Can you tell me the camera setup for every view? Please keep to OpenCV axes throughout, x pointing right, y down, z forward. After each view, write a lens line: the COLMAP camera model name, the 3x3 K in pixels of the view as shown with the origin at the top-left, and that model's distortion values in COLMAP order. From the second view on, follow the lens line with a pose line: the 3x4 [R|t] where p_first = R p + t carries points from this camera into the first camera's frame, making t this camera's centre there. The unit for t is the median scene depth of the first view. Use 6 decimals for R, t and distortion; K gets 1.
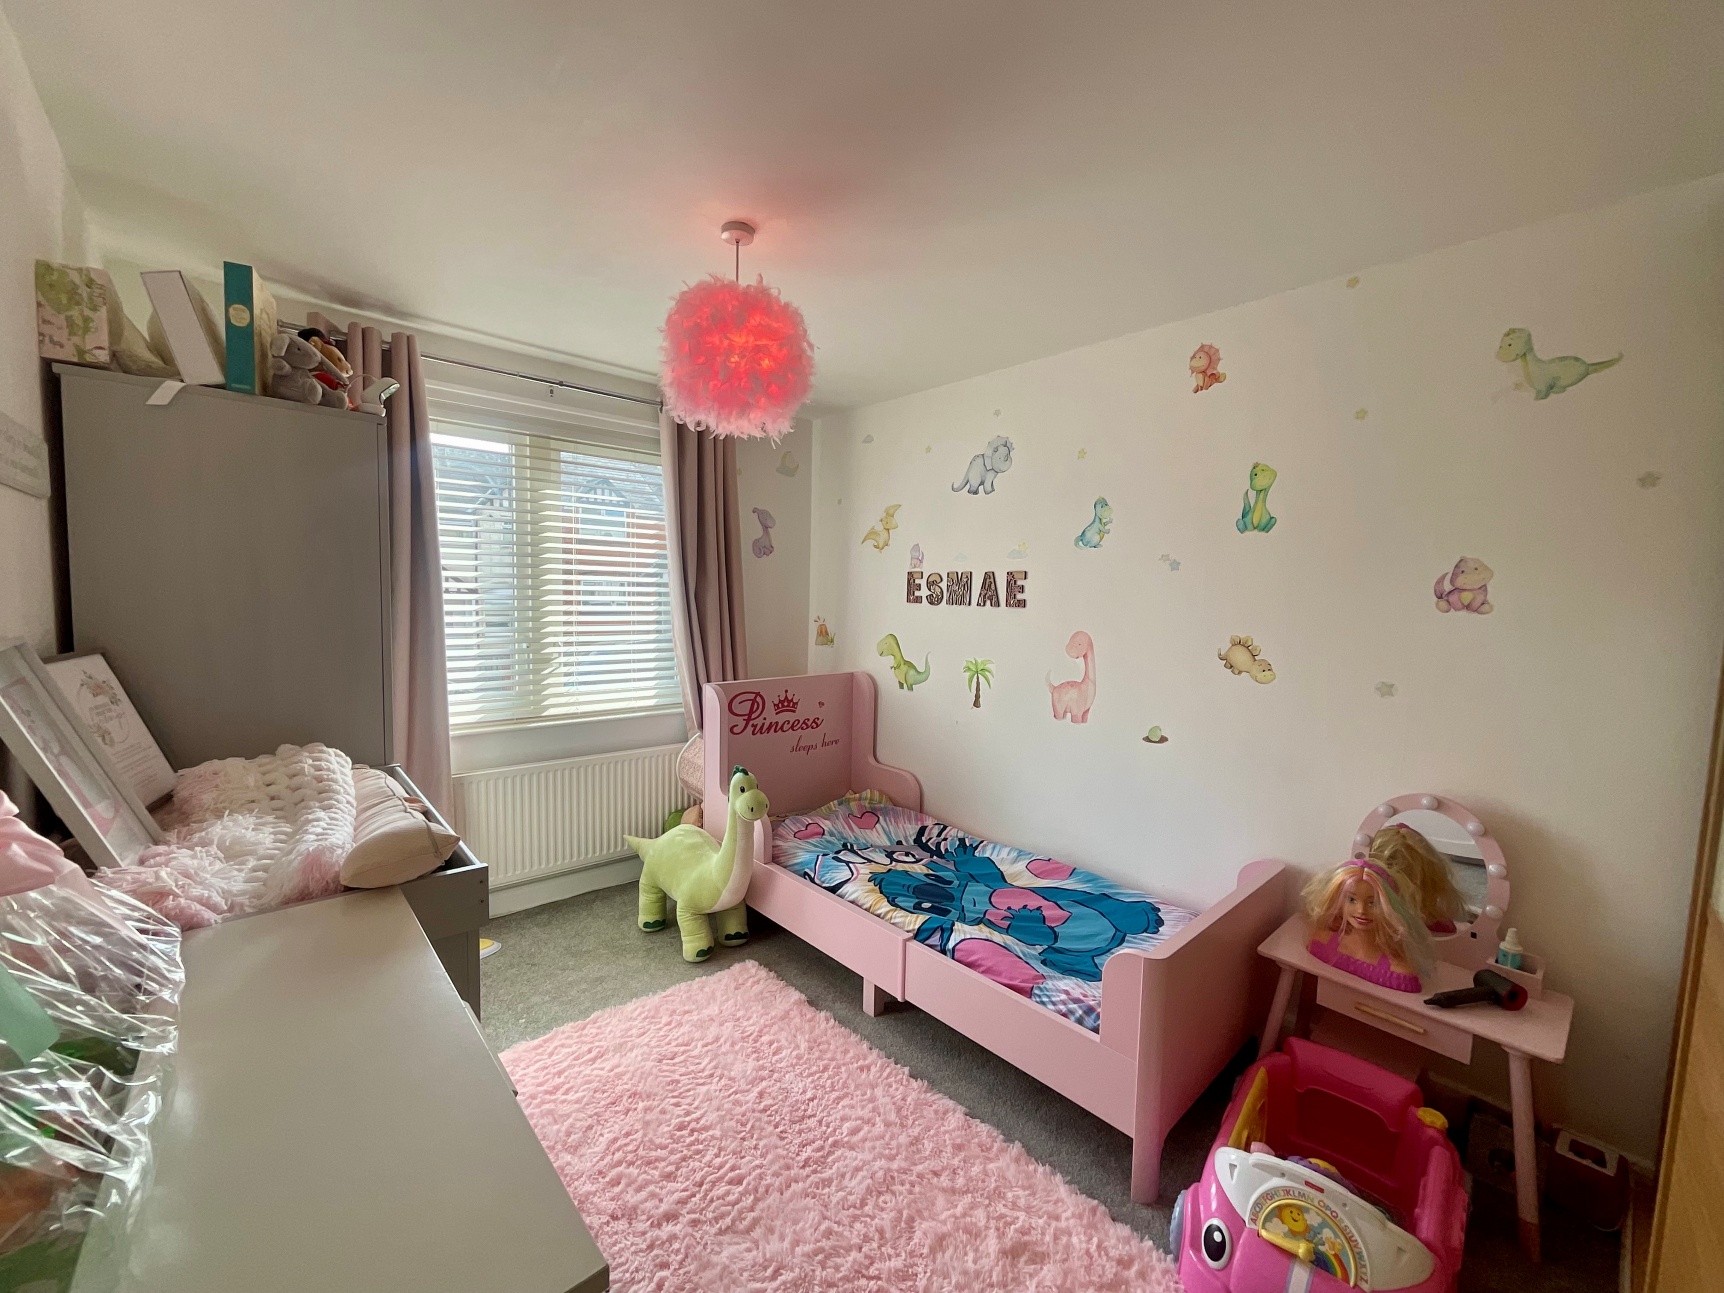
lens RADIAL K [[705.2, 0, 875.4], [0, 705.2, 645.4], [0, 0, 1]] dist [-0.003958, -0.000057]
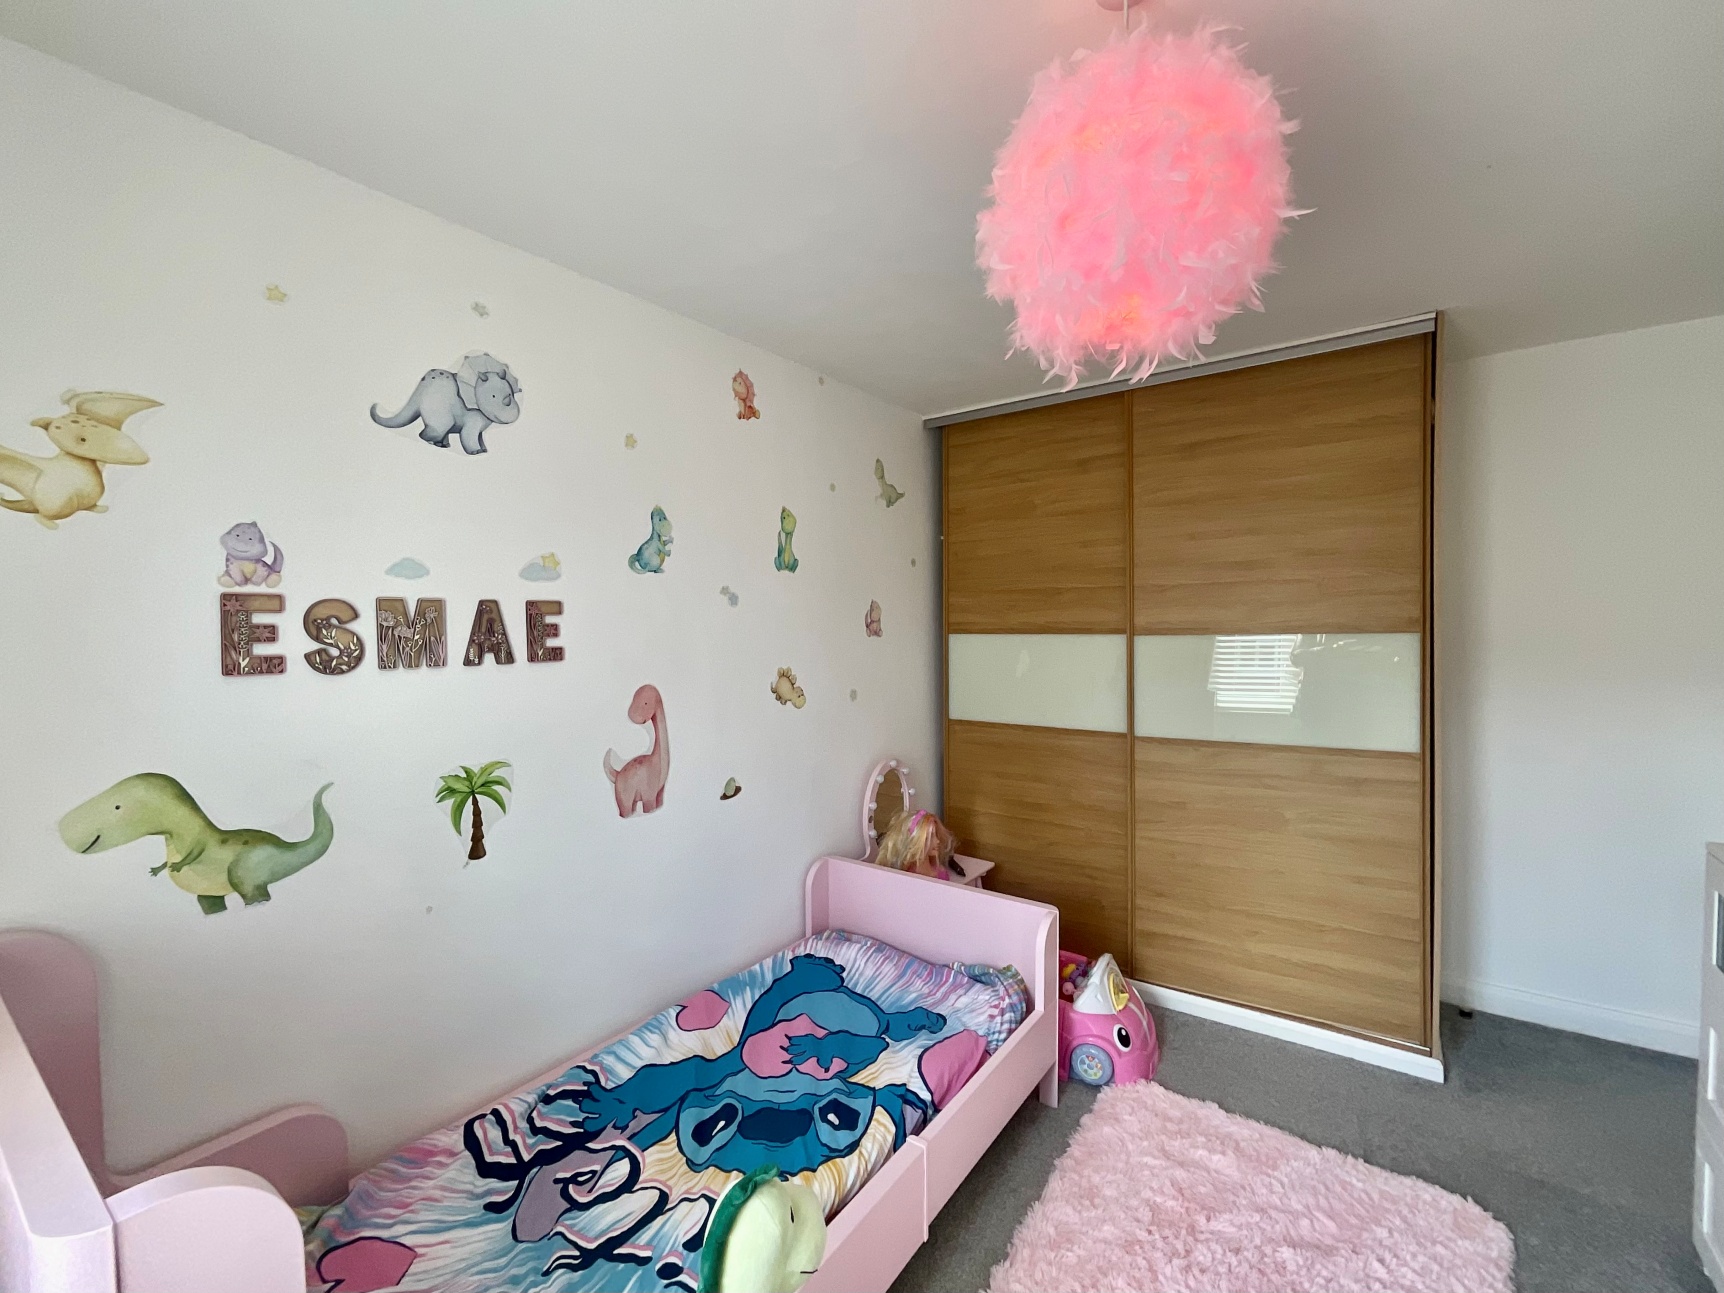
lens RADIAL K [[736.6, 0, 858.9], [0, 736.6, 649.1], [0, 0, 1]] dist [-0.007544, 0.000646]
pose [[-0.193037, -0.055516, 0.979620, -0.457030], [0.079175, 0.994261, 0.071947, -0.087428], [-0.977992, 0.091449, -0.187533, 0.851491]]
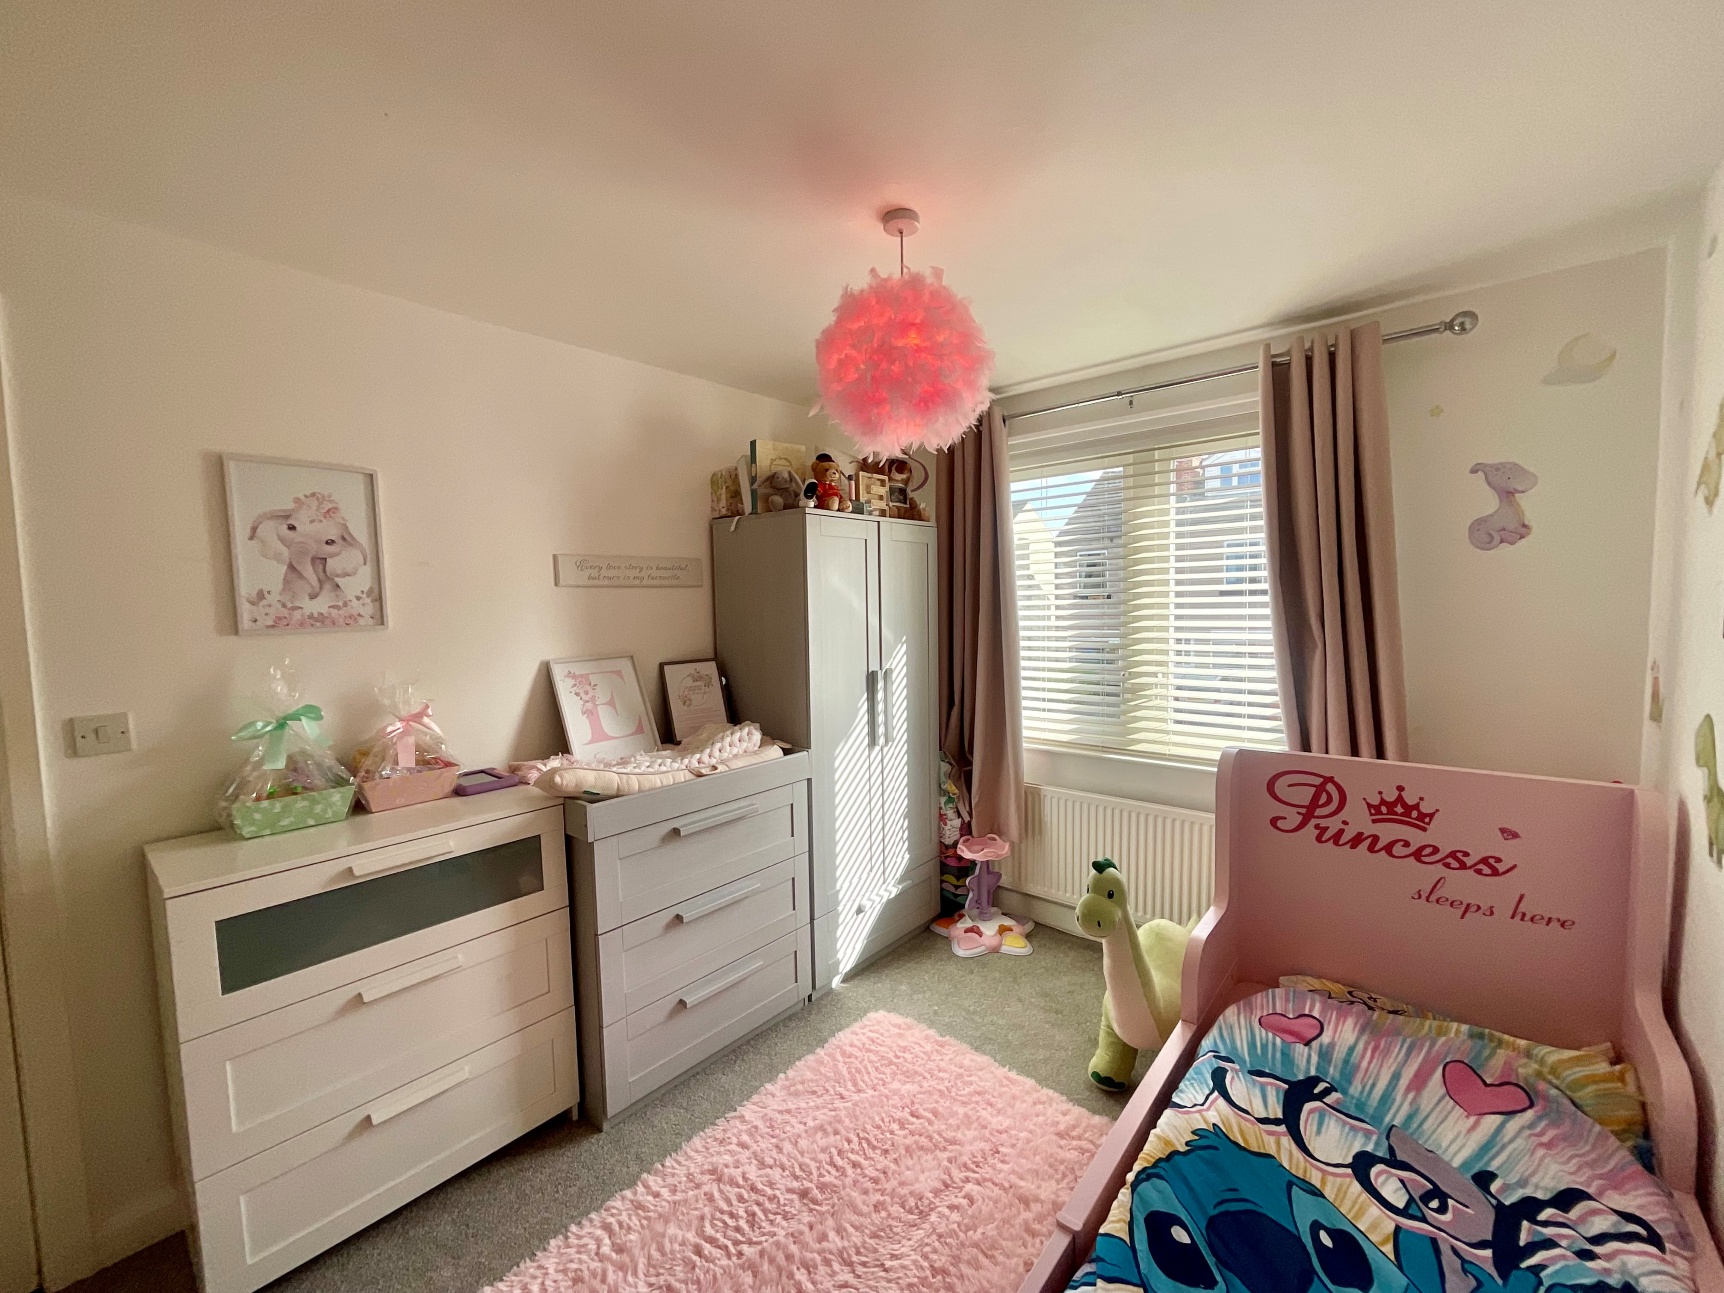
lens RADIAL K [[705.2, 0, 849.8], [0, 705.2, 641.7], [0, 0, 1]] dist [-0.003958, -0.000057]
pose [[0.102027, 0.035678, -0.994142, 0.436003], [-0.046142, 0.998451, 0.031097, -0.056553], [0.993711, 0.042699, 0.103515, 0.550257]]
